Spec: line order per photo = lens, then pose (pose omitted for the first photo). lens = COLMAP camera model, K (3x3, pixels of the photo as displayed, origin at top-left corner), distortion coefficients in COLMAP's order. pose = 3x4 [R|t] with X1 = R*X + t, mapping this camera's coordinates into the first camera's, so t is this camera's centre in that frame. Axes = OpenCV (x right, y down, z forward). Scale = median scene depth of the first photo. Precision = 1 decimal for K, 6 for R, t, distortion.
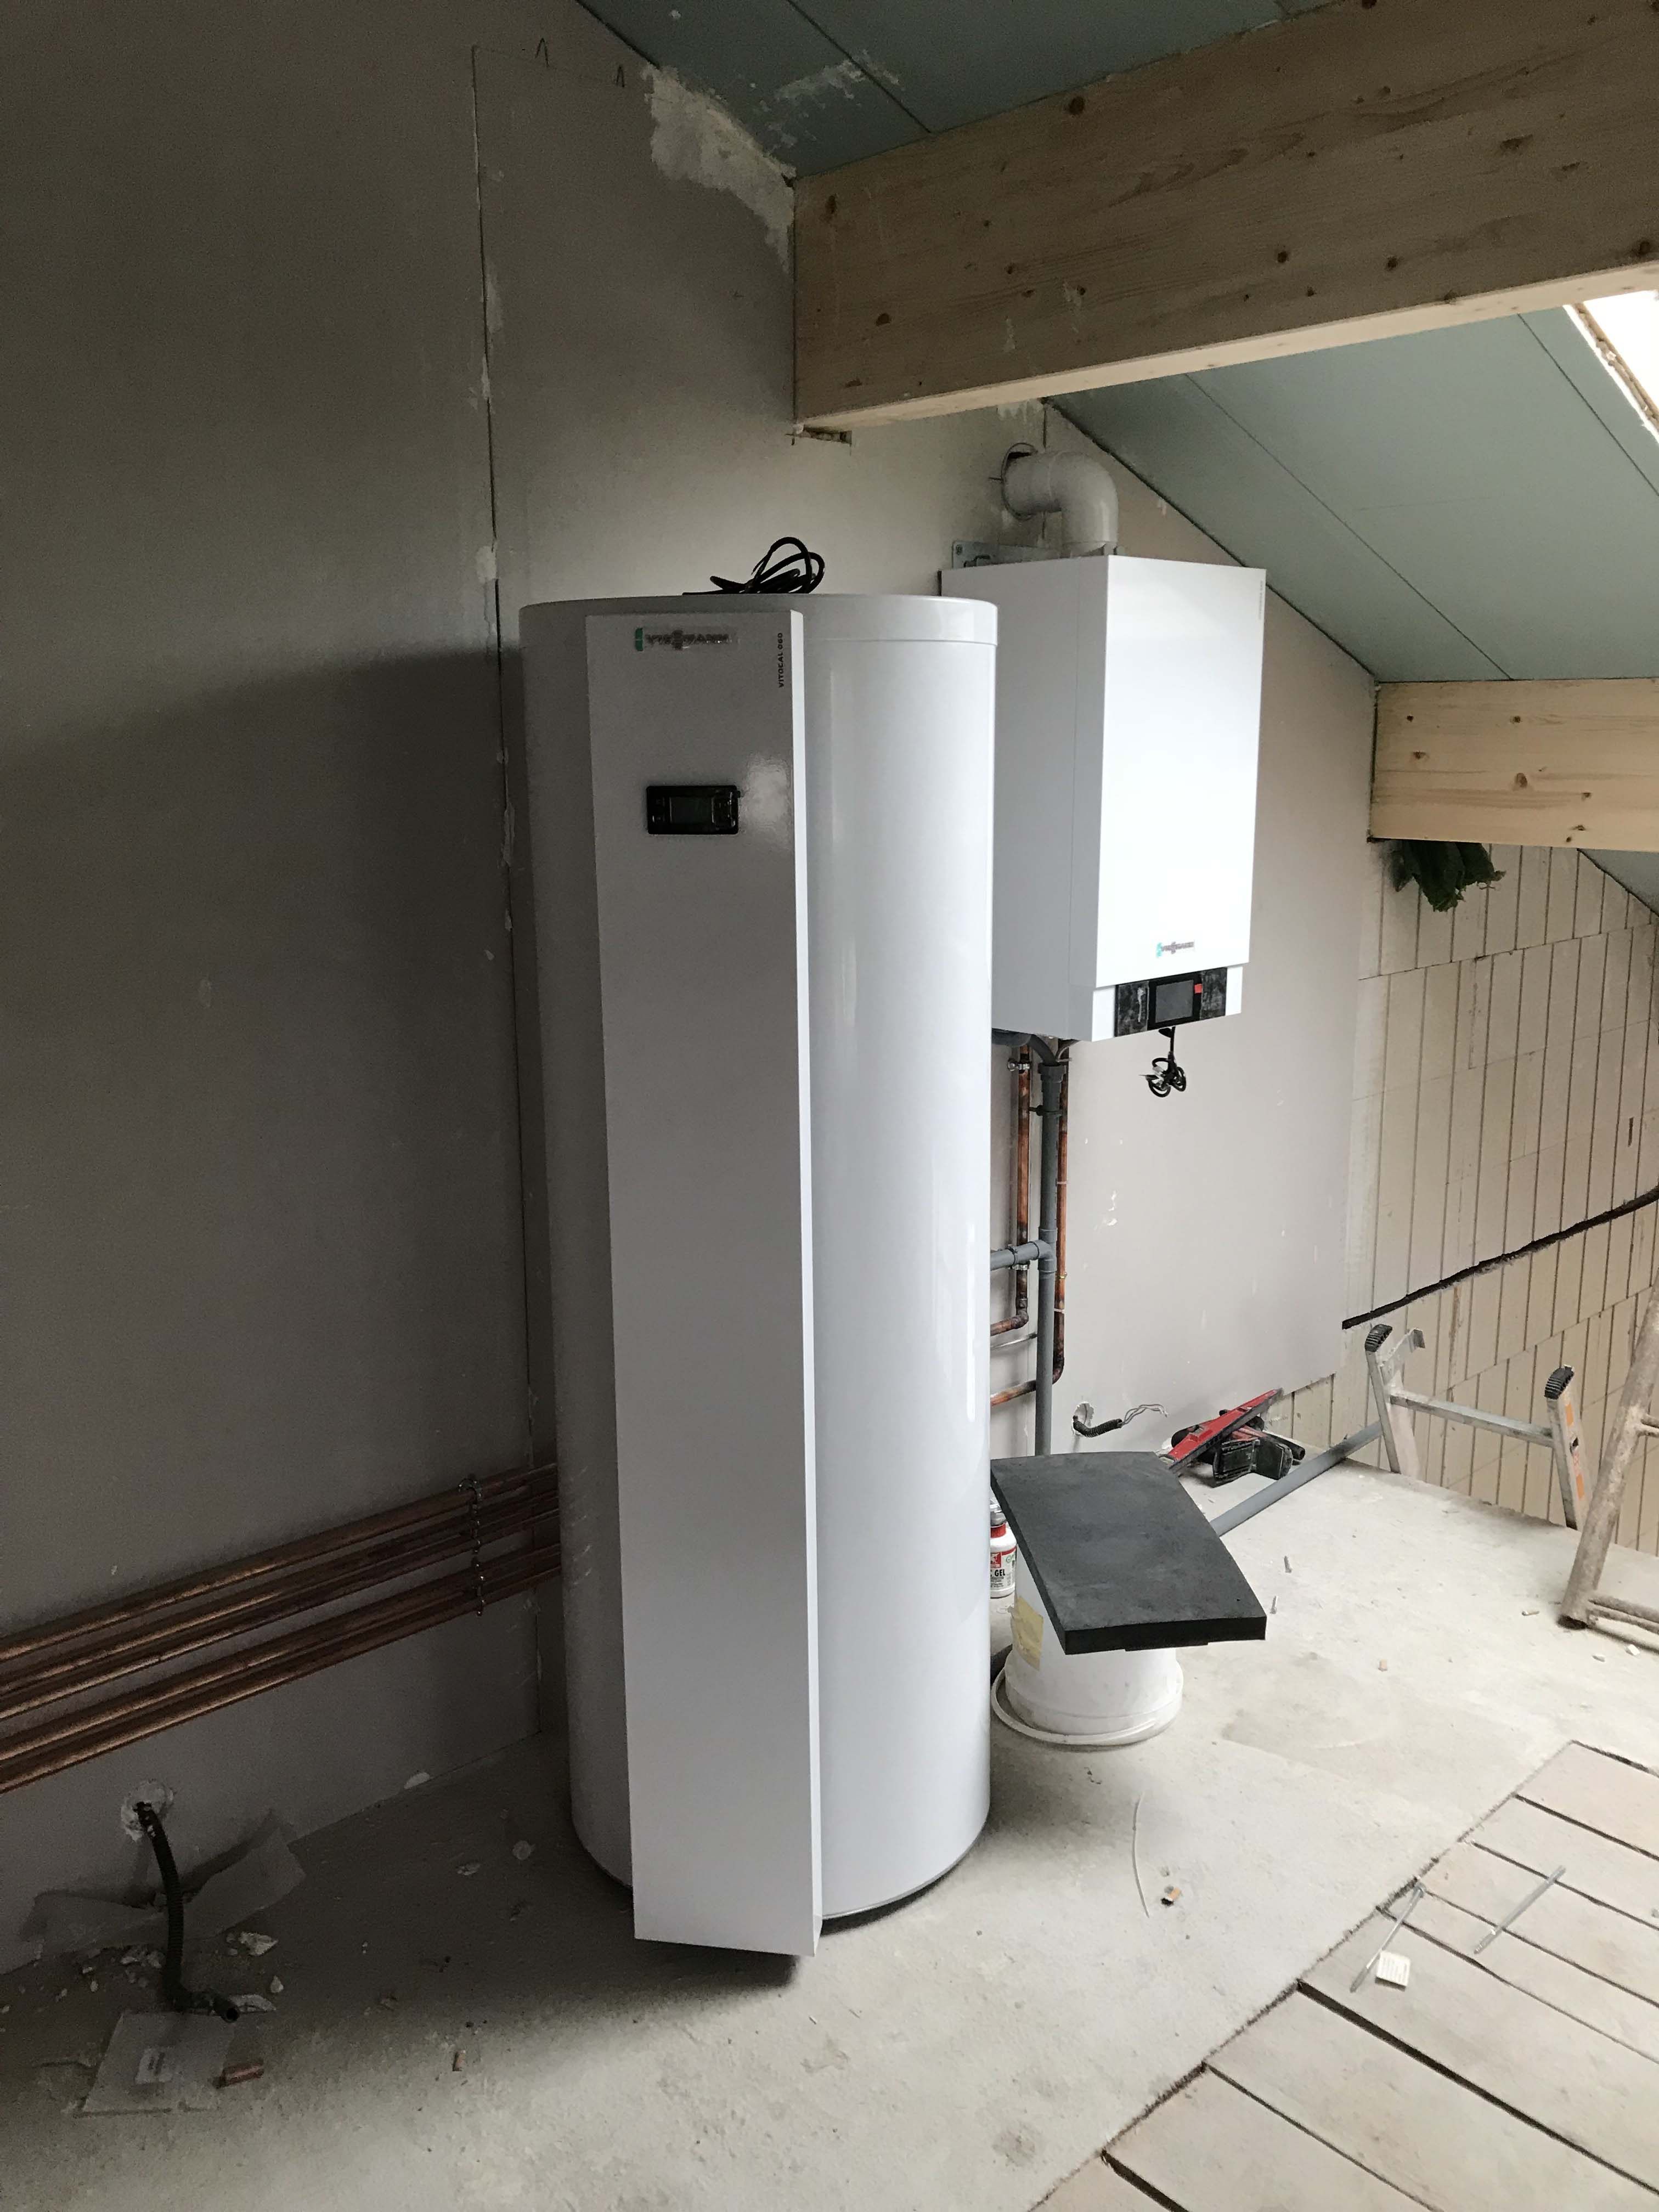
lens RADIAL K [[1846.8, 0, 829.5], [0, 1846.8, 1106.0], [0, 0, 1]] dist [0.068178, -0.064039]
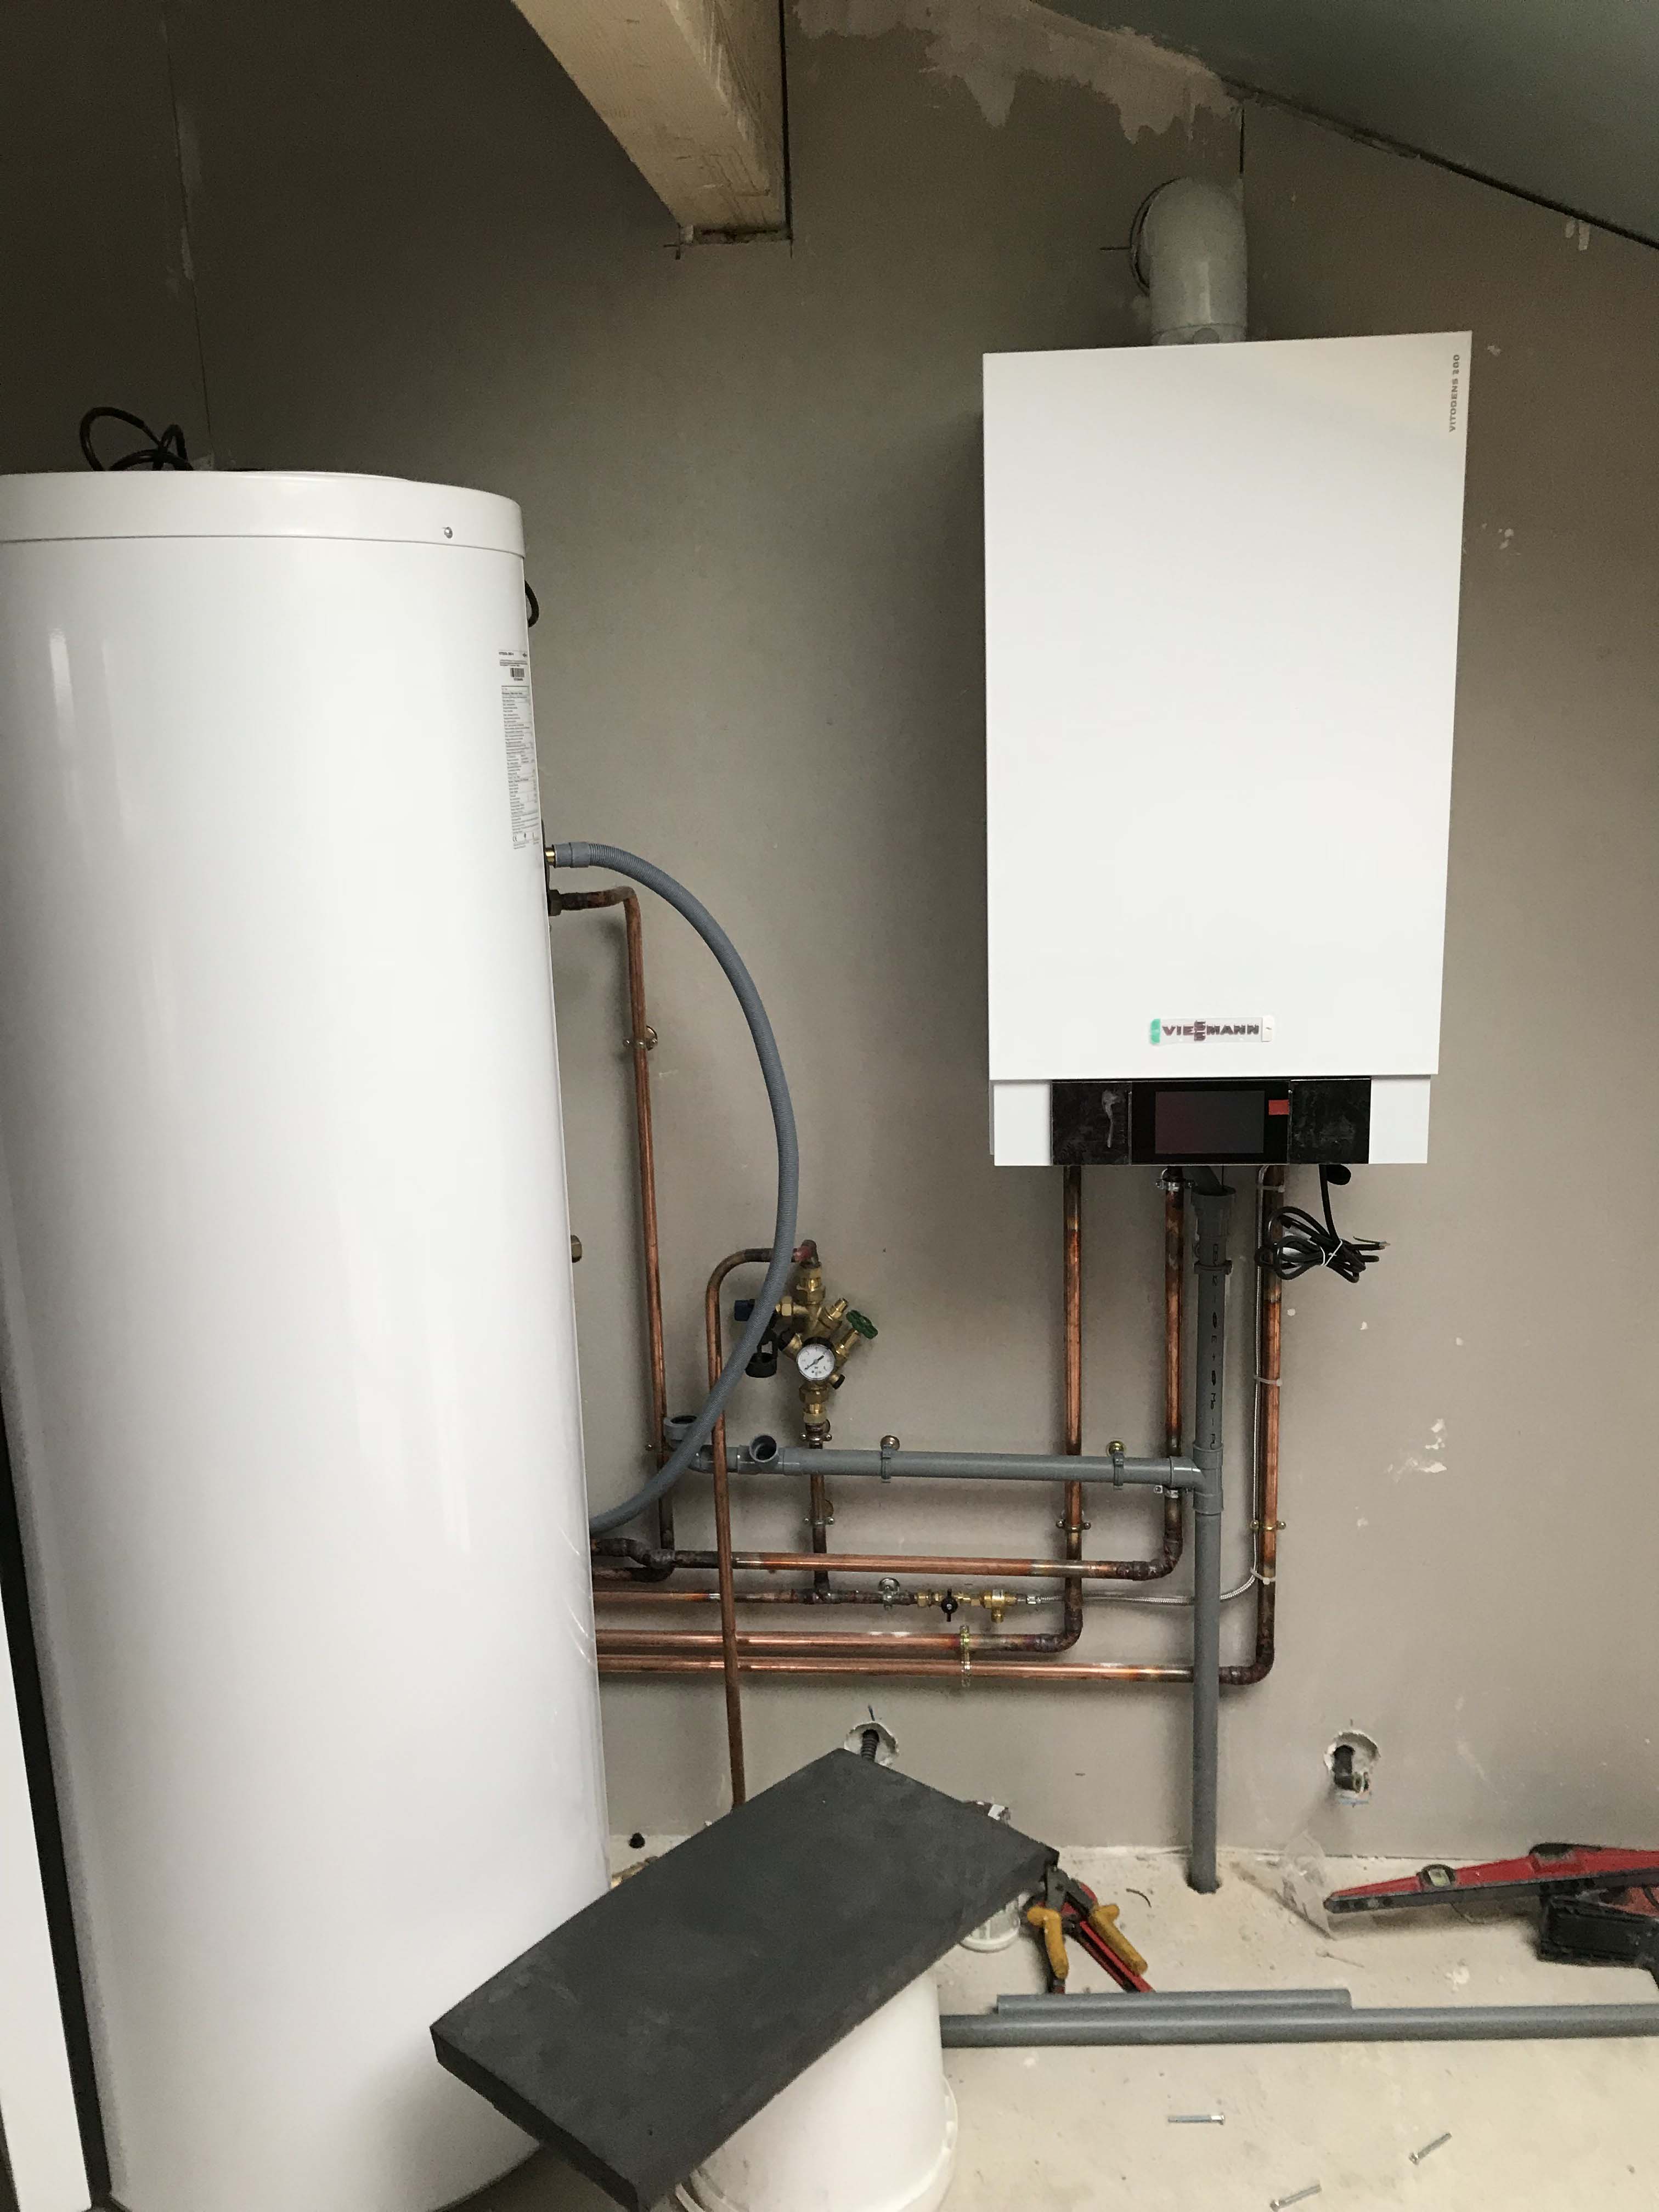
lens RADIAL K [[1846.8, 0, 829.5], [0, 1846.8, 1106.0], [0, 0, 1]] dist [0.068178, -0.064039]
pose [[0.658538, 0.154012, -0.736620, 0.533868], [-0.127052, 0.987537, 0.092889, -0.100374], [0.741745, 0.032418, 0.669898, 0.522880]]
